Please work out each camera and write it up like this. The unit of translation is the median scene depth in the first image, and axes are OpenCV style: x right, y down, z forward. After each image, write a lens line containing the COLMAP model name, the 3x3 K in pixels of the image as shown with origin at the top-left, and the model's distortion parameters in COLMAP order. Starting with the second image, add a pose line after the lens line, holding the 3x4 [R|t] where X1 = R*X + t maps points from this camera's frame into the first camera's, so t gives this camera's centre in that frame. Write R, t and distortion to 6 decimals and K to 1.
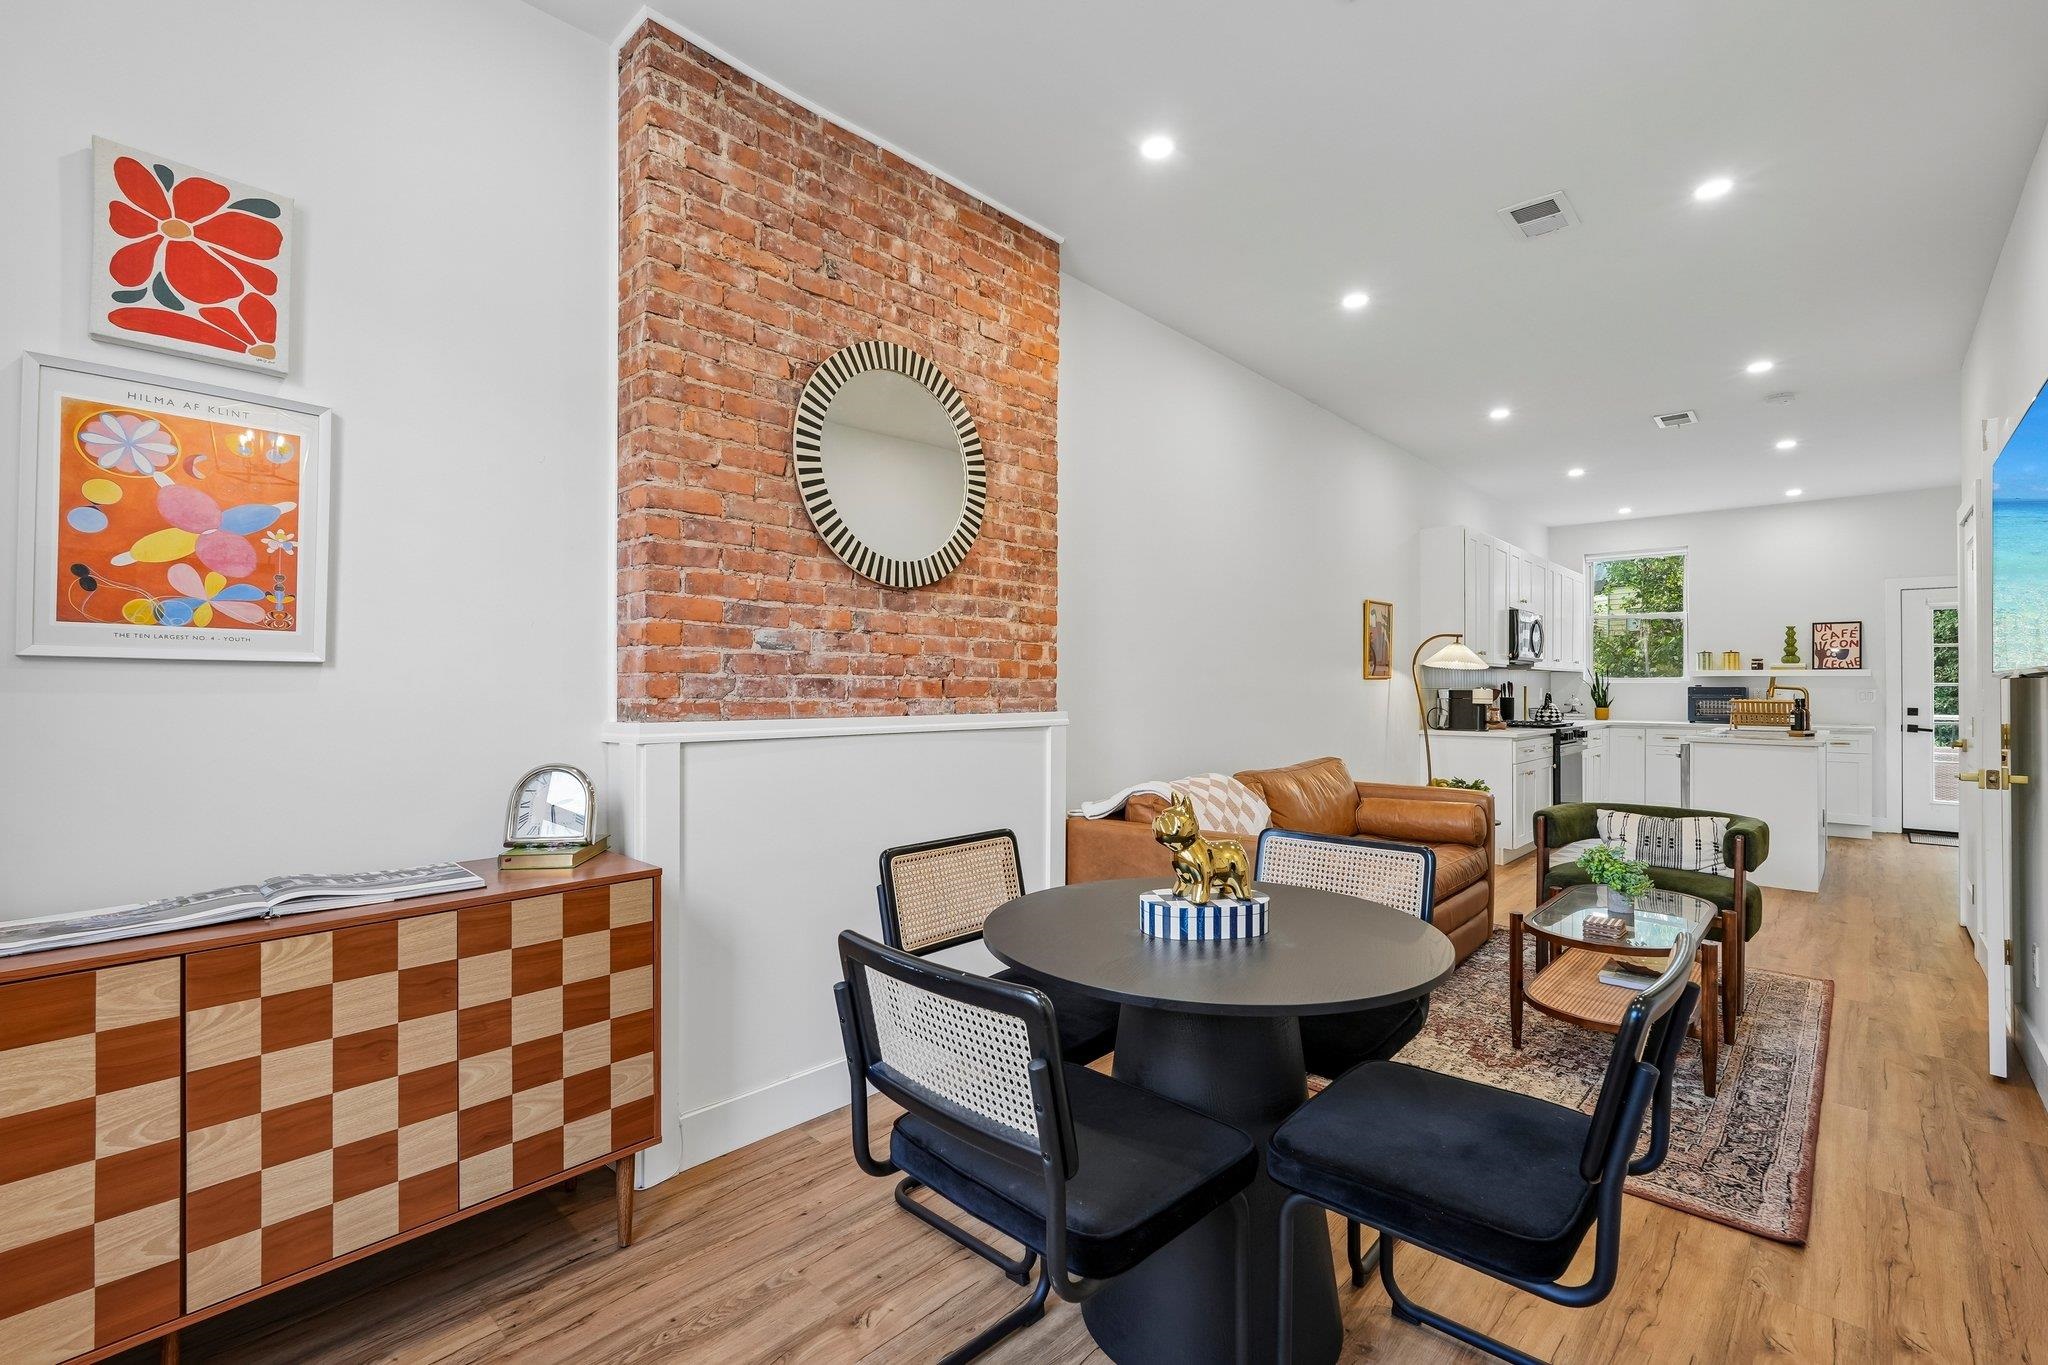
lens RADIAL K [[902.2, 0, 1018.4], [0, 902.2, 679.7], [0, 0, 1]] dist [-0.009924, 0.003121]
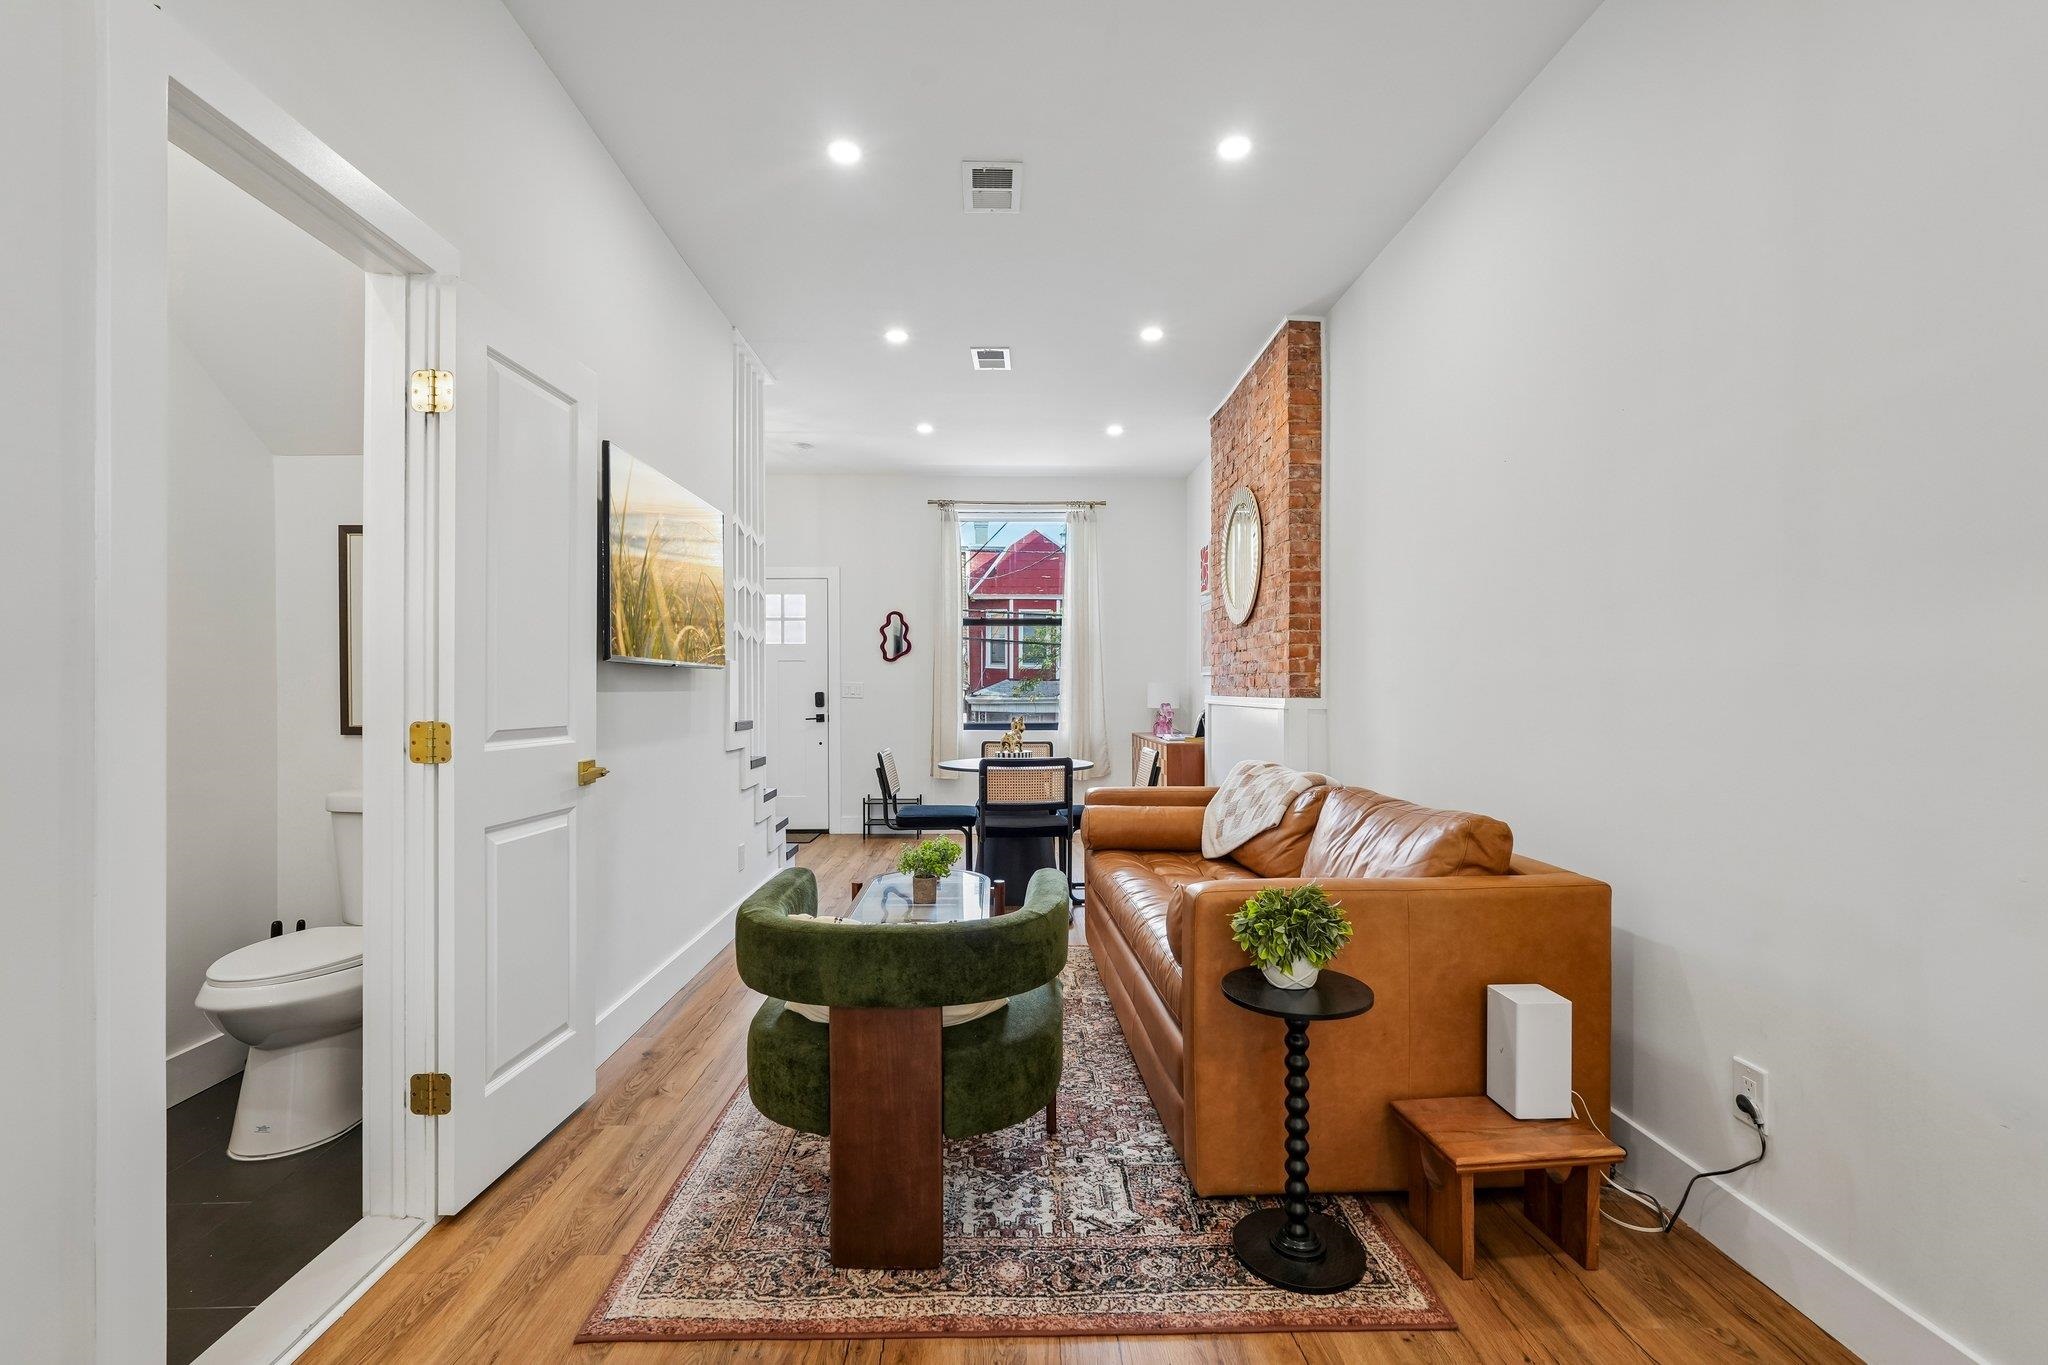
lens RADIAL K [[899.3, 0, 1020.5], [0, 899.3, 692.0], [0, 0, 1]] dist [-0.009829, 0.000738]
pose [[-0.711452, -0.000887, -0.702734, 1.193862], [0.002279, 0.999991, -0.003570, 0.030510], [0.702731, -0.004141, -0.711444, 1.643815]]
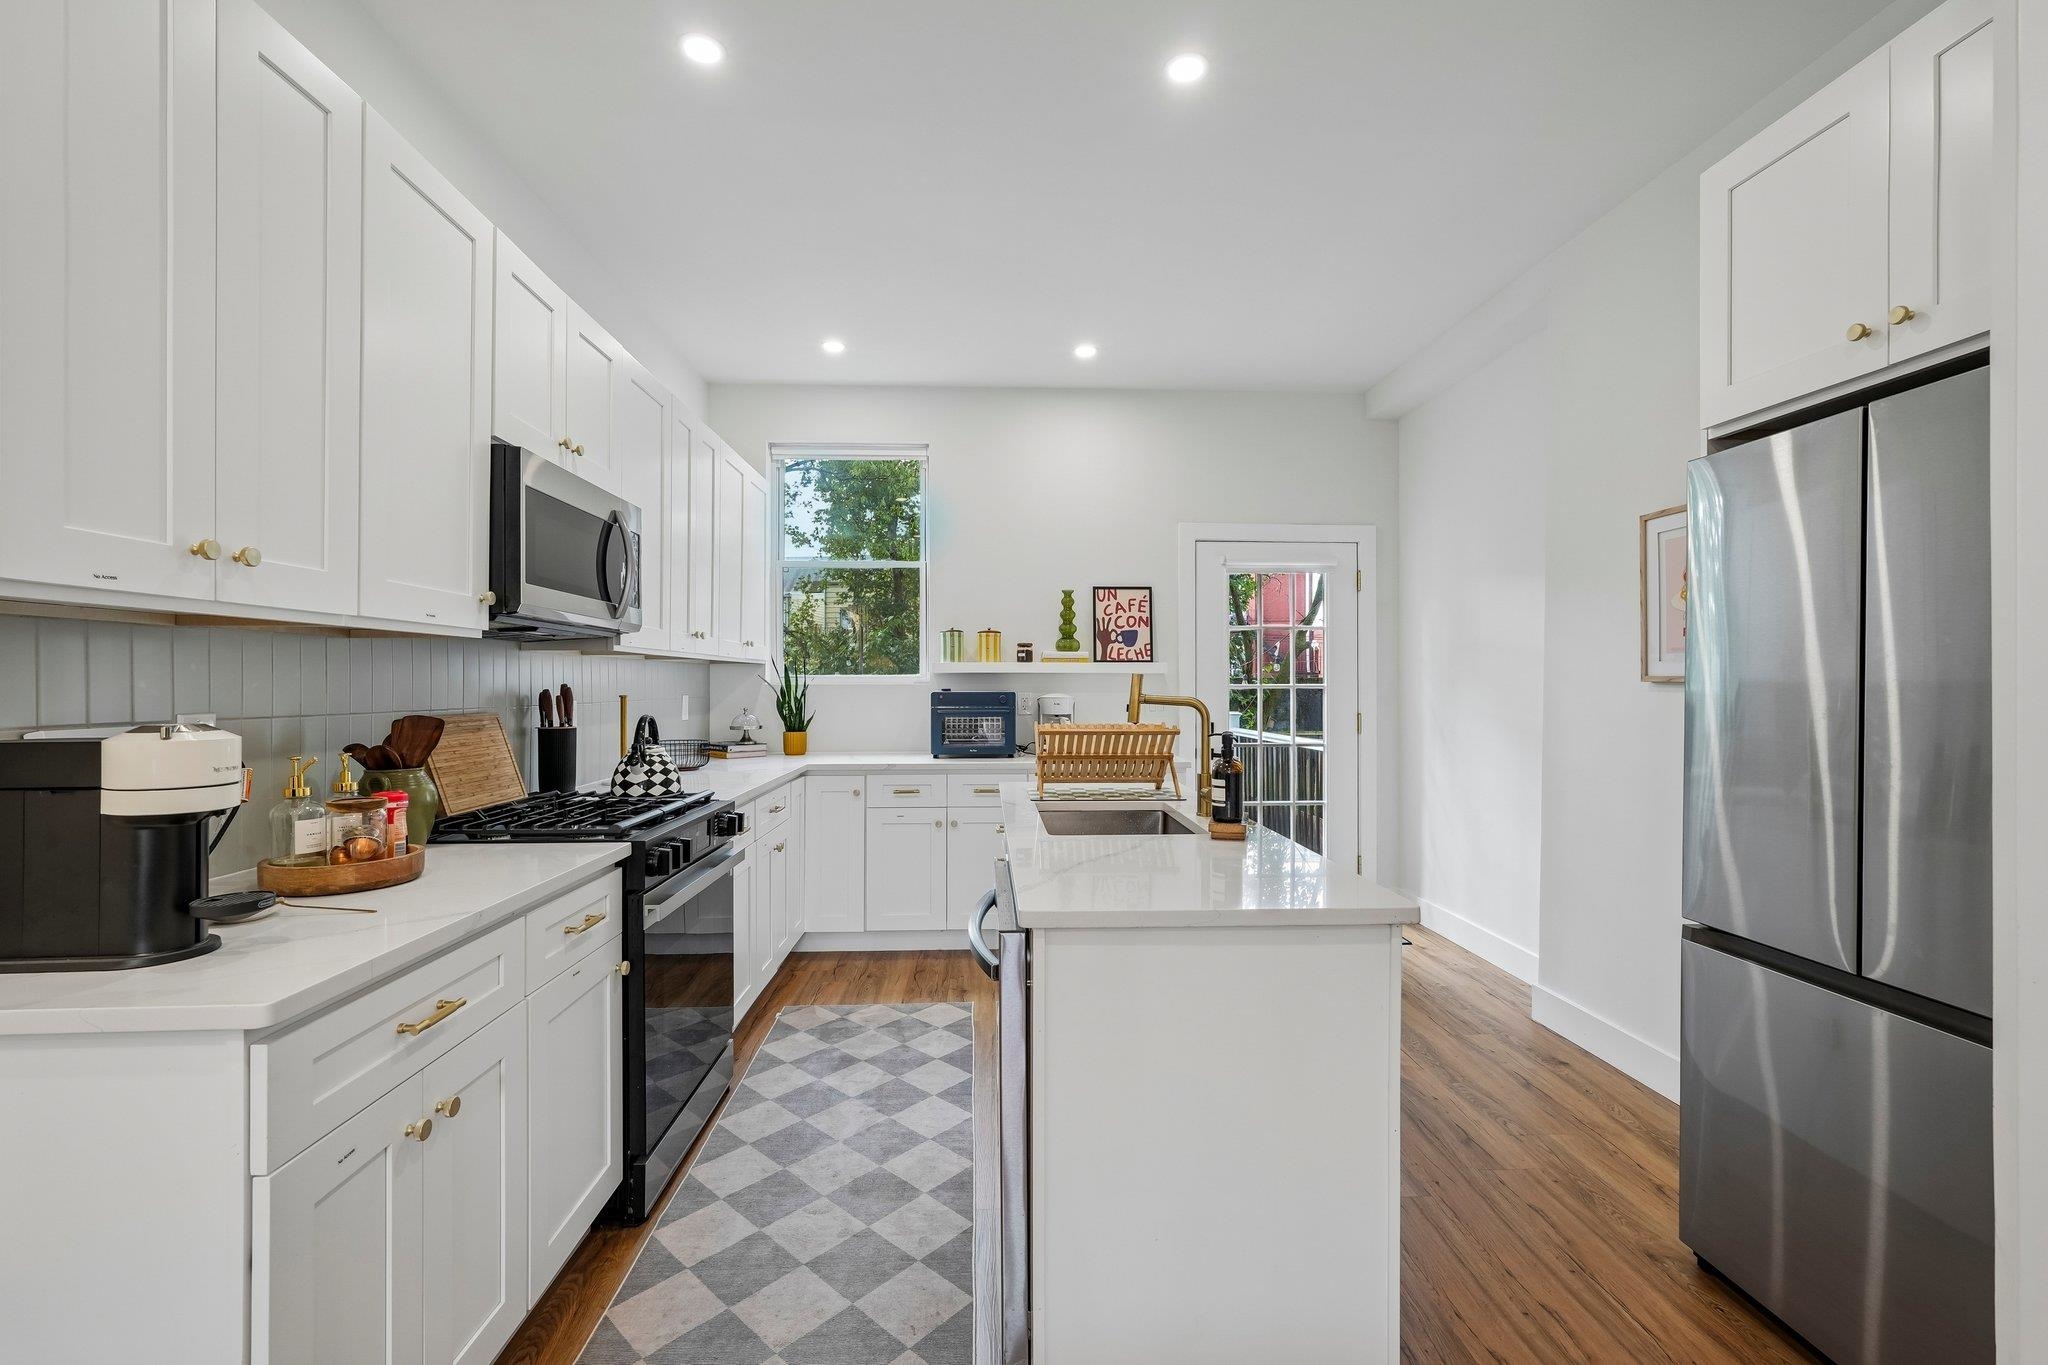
lens RADIAL K [[907.1, 0, 1026.9], [0, 907.1, 675.2], [0, 0, 1]] dist [-0.016264, 0.011769]
pose [[0.697843, 0.002513, 0.716247, 0.983133], [-0.002202, 0.999997, -0.001364, -0.004394], [-0.716248, -0.000626, 0.697846, 1.438594]]
